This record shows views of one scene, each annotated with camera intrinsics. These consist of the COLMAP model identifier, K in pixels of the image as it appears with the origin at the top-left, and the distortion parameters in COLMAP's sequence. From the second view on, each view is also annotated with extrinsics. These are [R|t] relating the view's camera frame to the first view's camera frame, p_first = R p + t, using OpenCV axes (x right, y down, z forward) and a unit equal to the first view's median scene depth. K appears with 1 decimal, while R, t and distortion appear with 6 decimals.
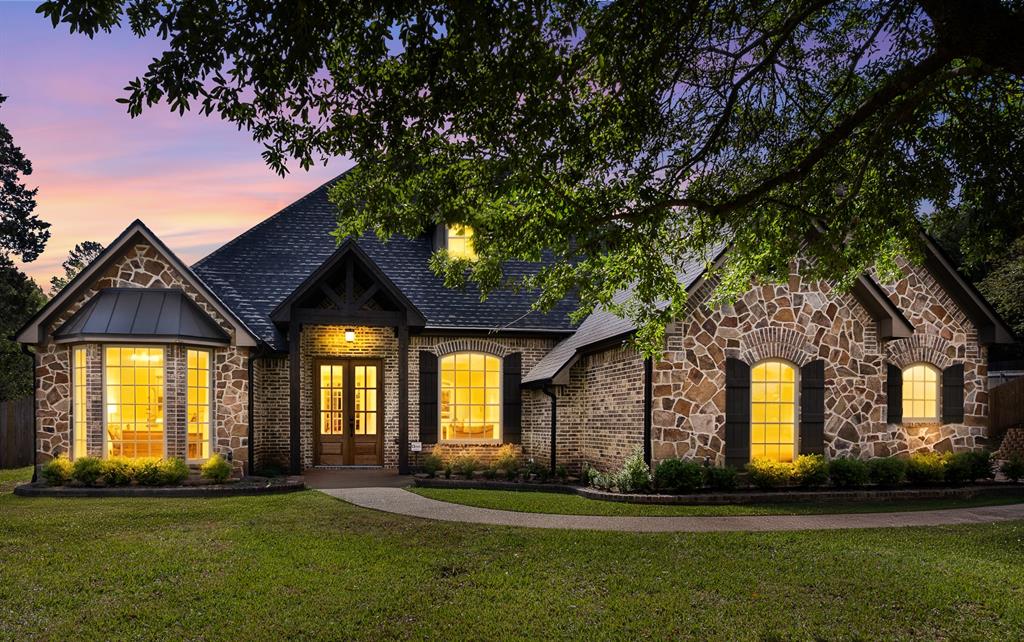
lens RADIAL K [[990.7, 0, 513.8], [0, 990.7, 326.2], [0, 0, 1]] dist [-0.048693, 0.000000]
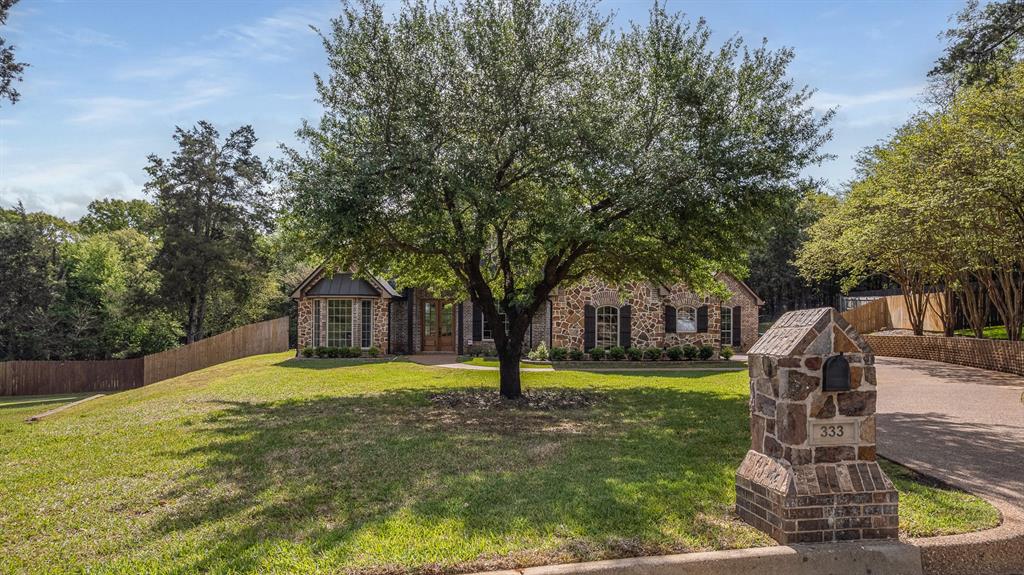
lens RADIAL K [[682.5, 0, 510.0], [0, 682.5, 284.7], [0, 0, 1]] dist [-0.045954, 0.004382]
pose [[0.994252, -0.004006, -0.106986, 0.185067], [0.007435, 0.999471, 0.031673, -0.059312], [0.106803, -0.032286, 0.993756, -0.545992]]
